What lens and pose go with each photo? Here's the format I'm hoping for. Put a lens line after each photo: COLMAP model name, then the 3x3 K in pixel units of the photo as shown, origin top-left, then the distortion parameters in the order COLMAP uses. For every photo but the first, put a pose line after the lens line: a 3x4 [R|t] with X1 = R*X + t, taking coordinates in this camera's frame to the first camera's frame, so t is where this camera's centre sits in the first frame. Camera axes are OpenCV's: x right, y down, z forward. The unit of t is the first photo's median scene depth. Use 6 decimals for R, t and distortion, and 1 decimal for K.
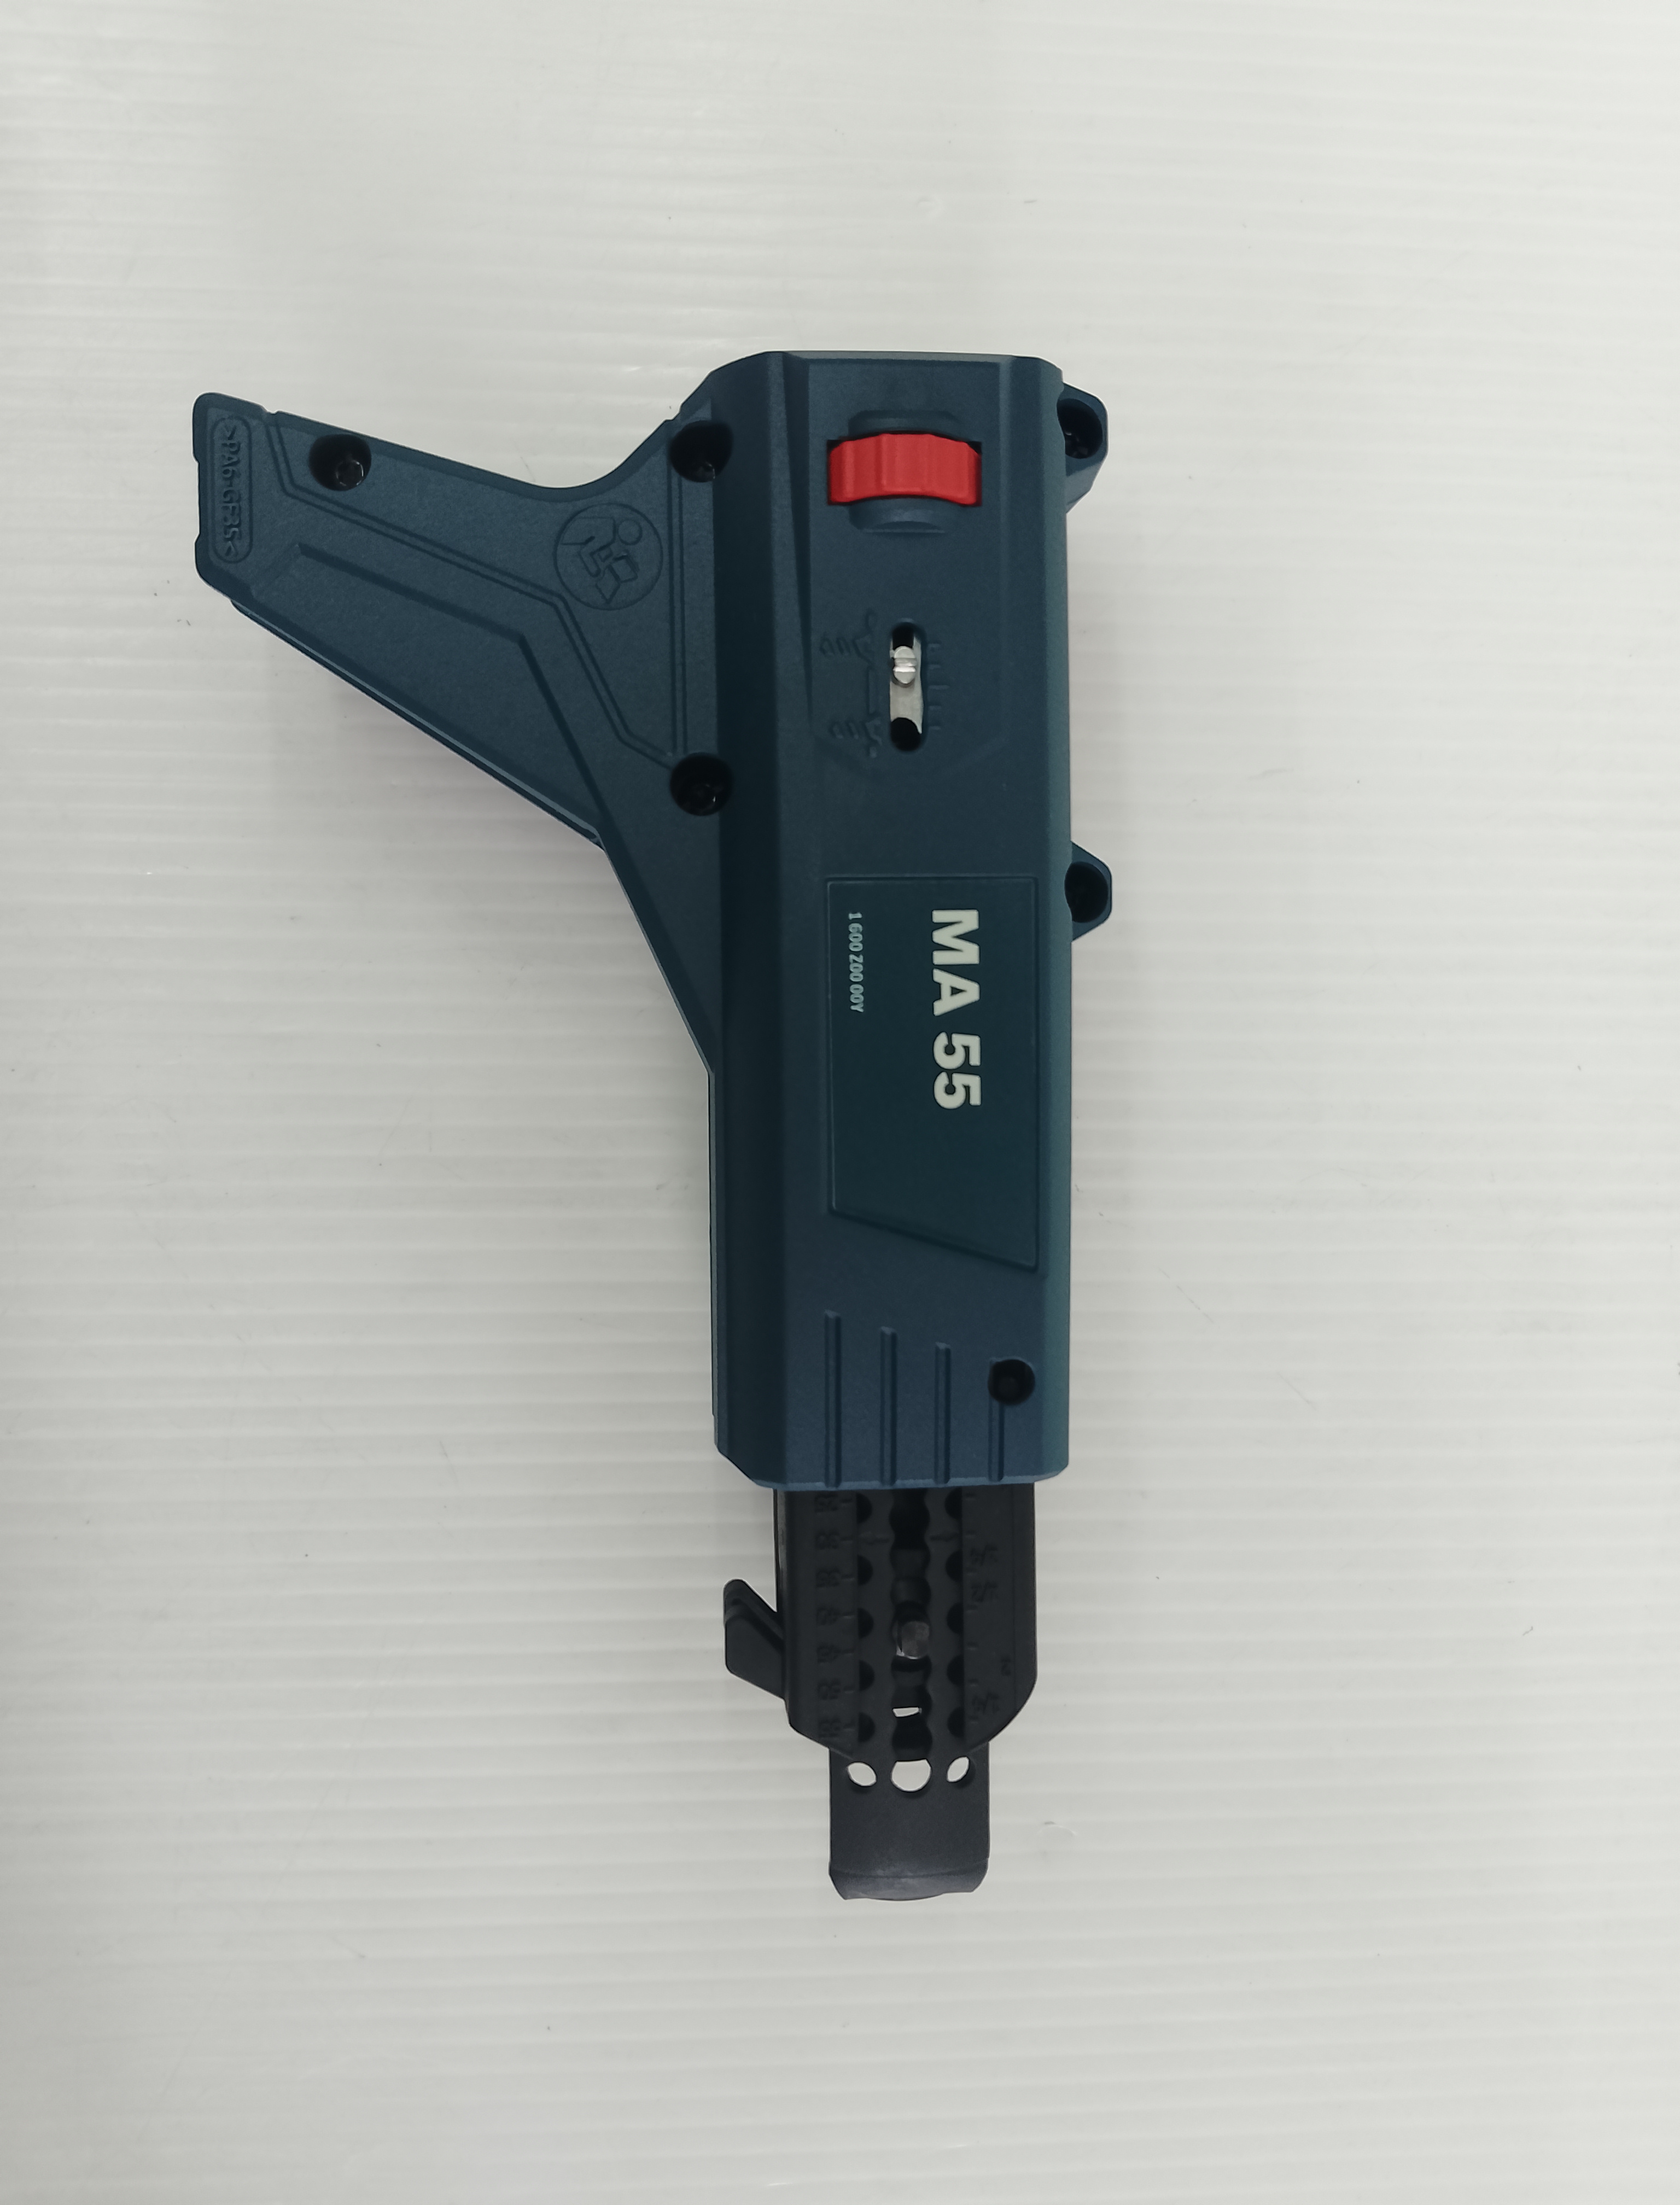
lens RADIAL K [[1721.3, 0, 843.4], [0, 1721.3, 1109.8], [0, 0, 1]] dist [-0.000856, -0.003115]
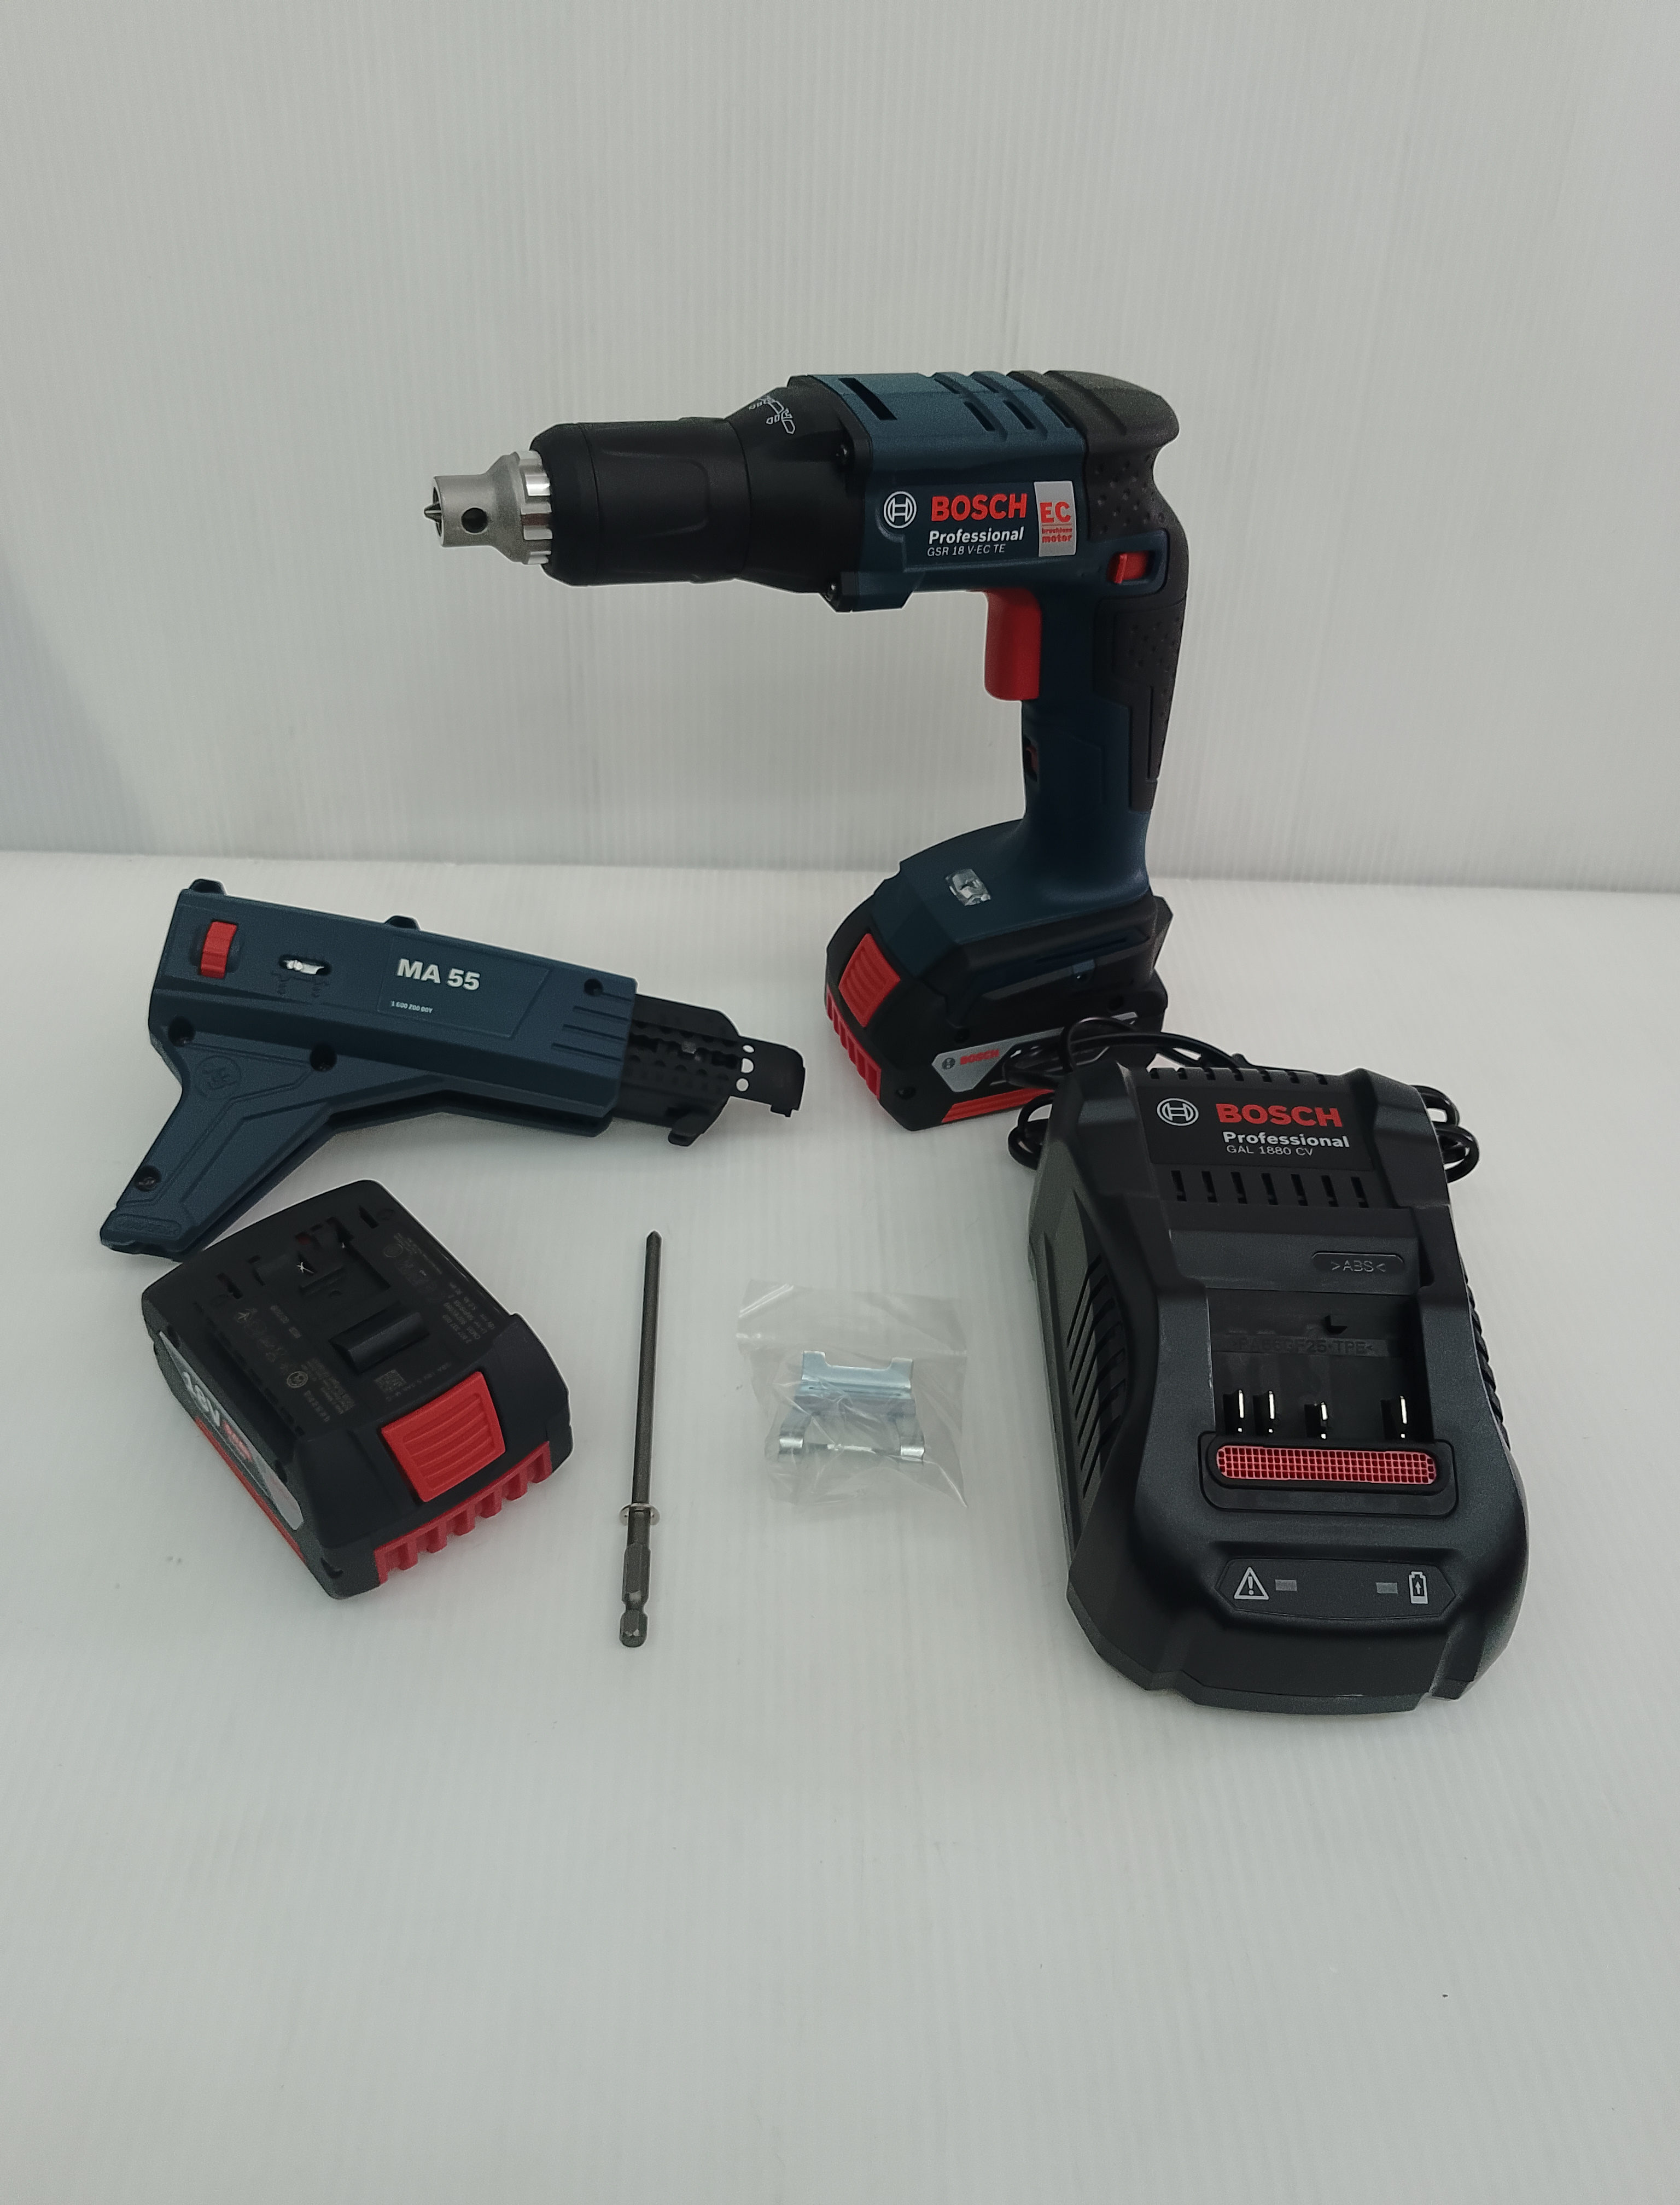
lens RADIAL K [[1721.3, 0, 843.4], [0, 1721.3, 1109.8], [0, 0, 1]] dist [-0.000856, -0.003115]
pose [[0.152568, -0.954749, 0.255300, -0.656050], [0.971361, 0.192477, 0.139319, 0.197347], [-0.182154, 0.226733, 0.956772, -1.426208]]
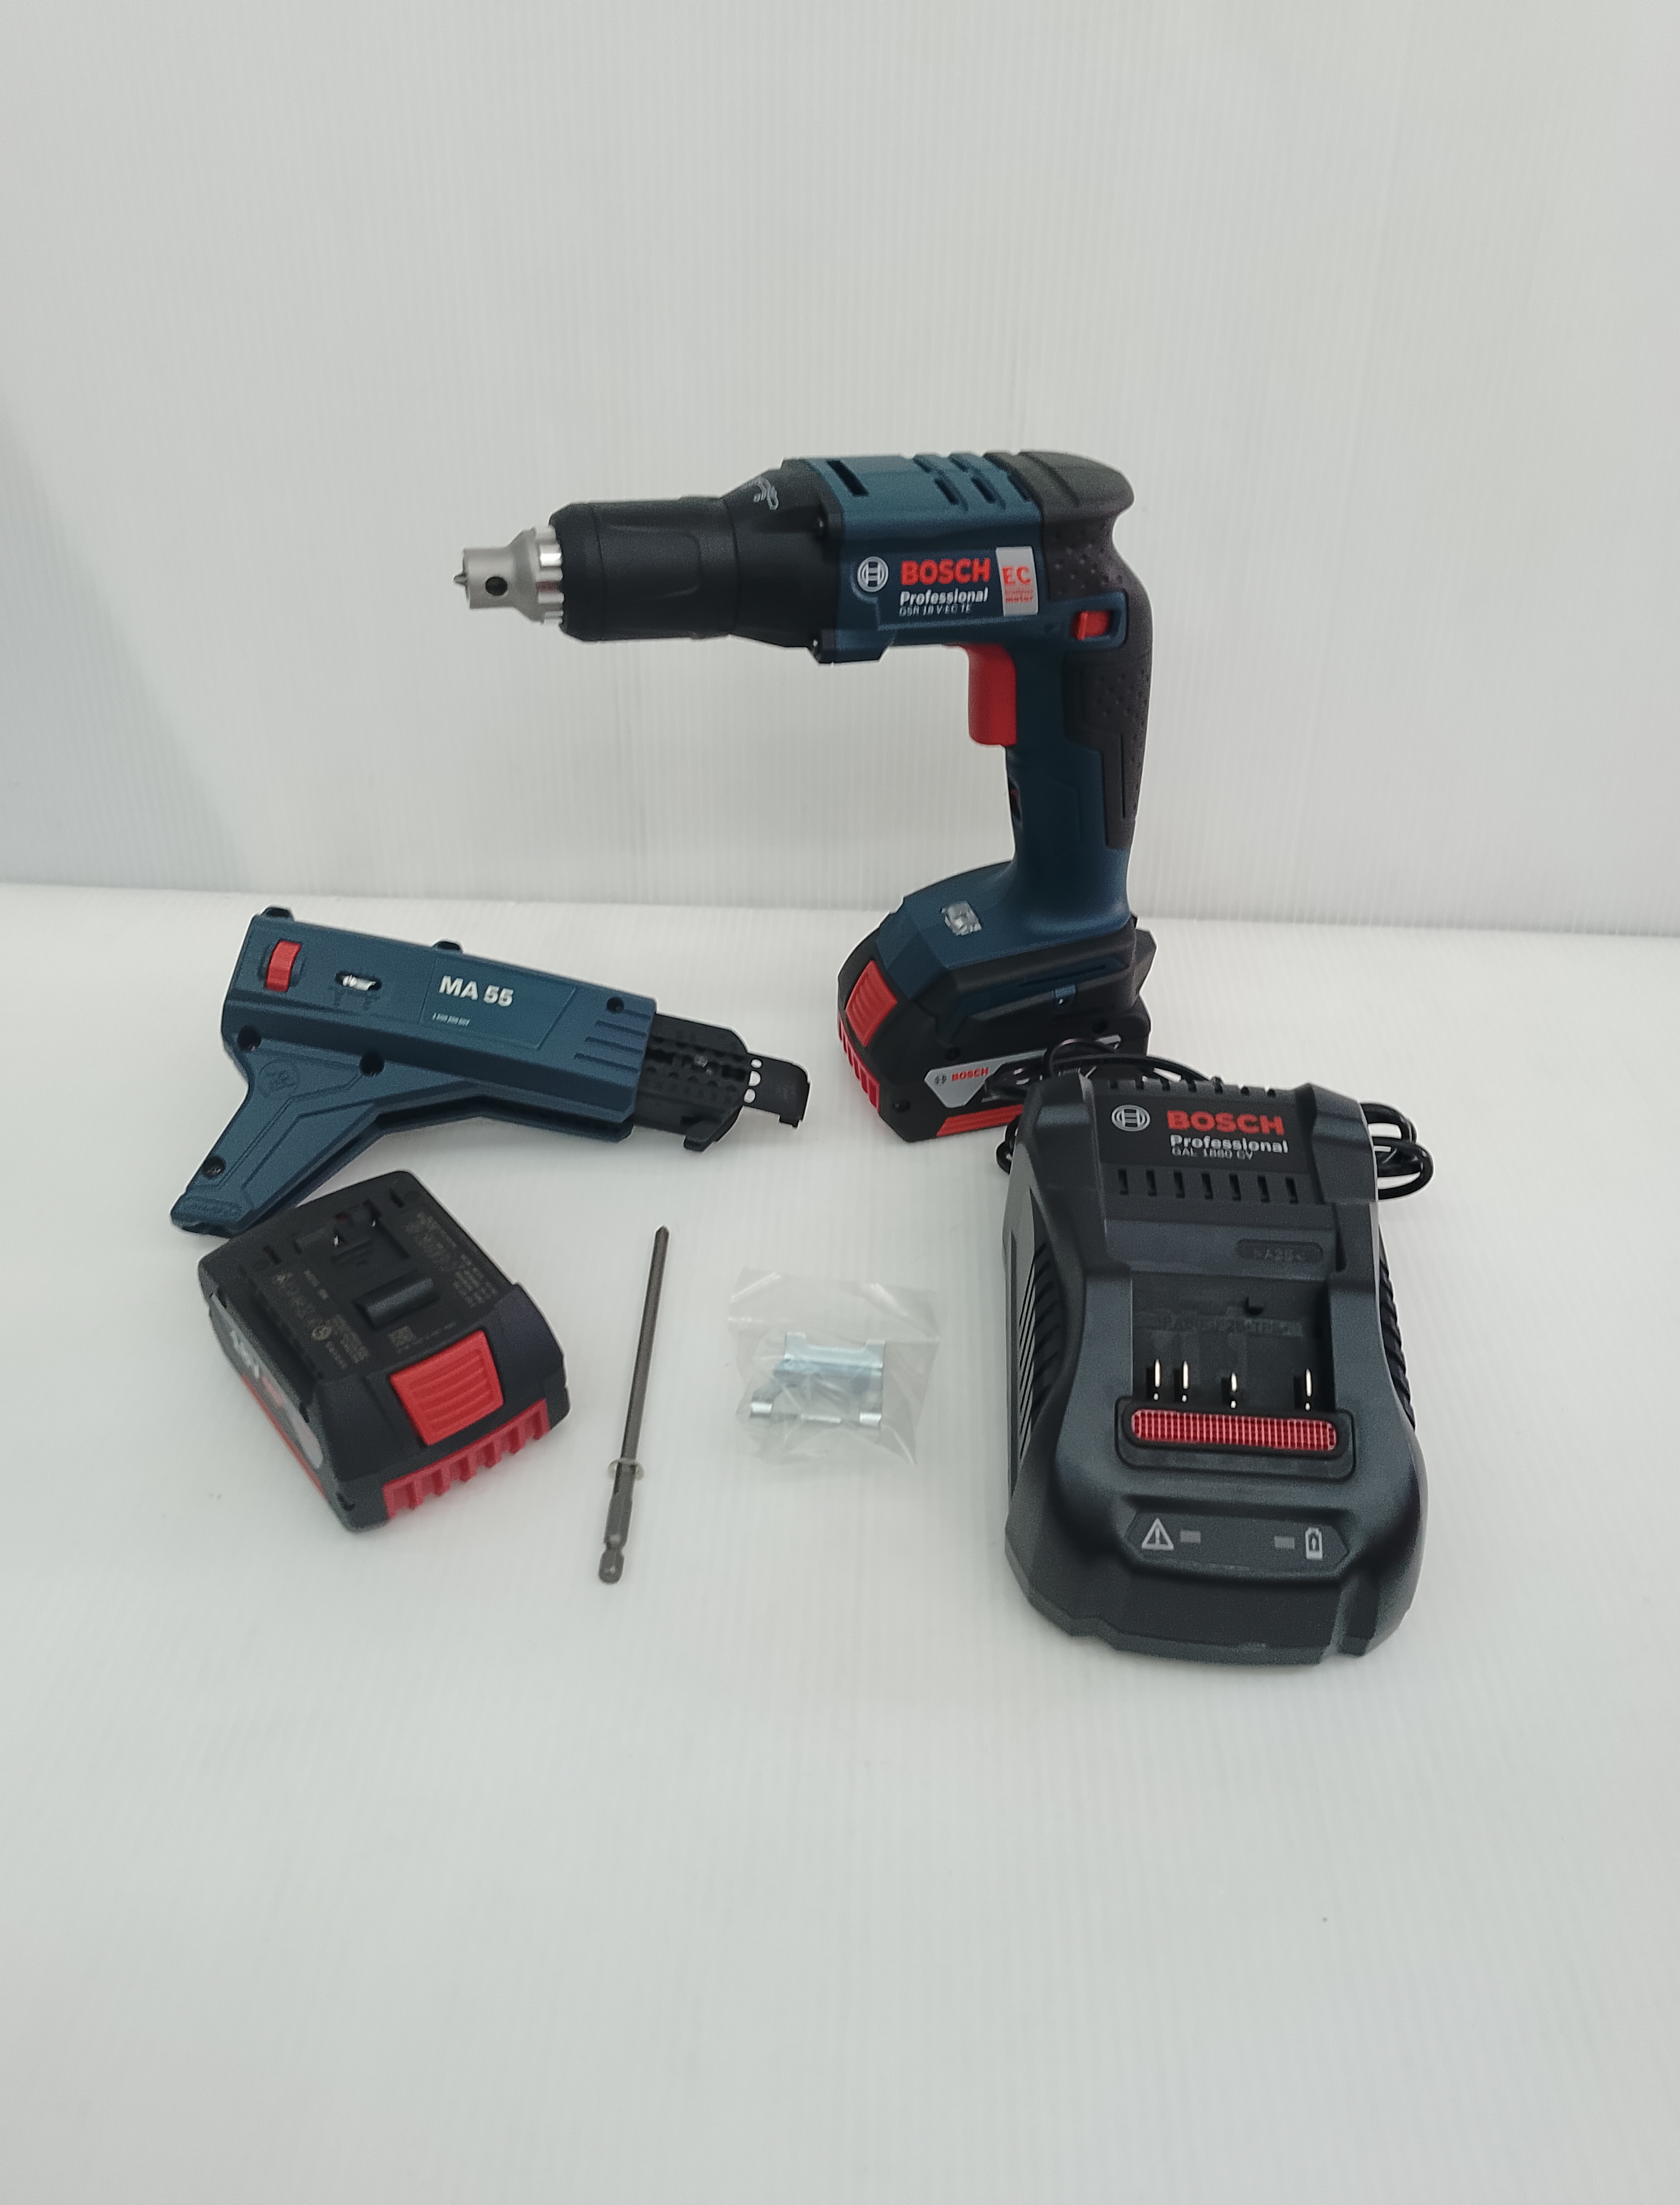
lens RADIAL K [[1713.4, 0, 840.0], [0, 1713.4, 1102.5], [0, 0, 1]] dist [0.000538, 0.000961]
pose [[0.187466, -0.939564, 0.286489, -0.771868], [0.975697, 0.211802, 0.056165, 0.389577], [-0.113450, 0.268997, 0.956436, -1.641365]]
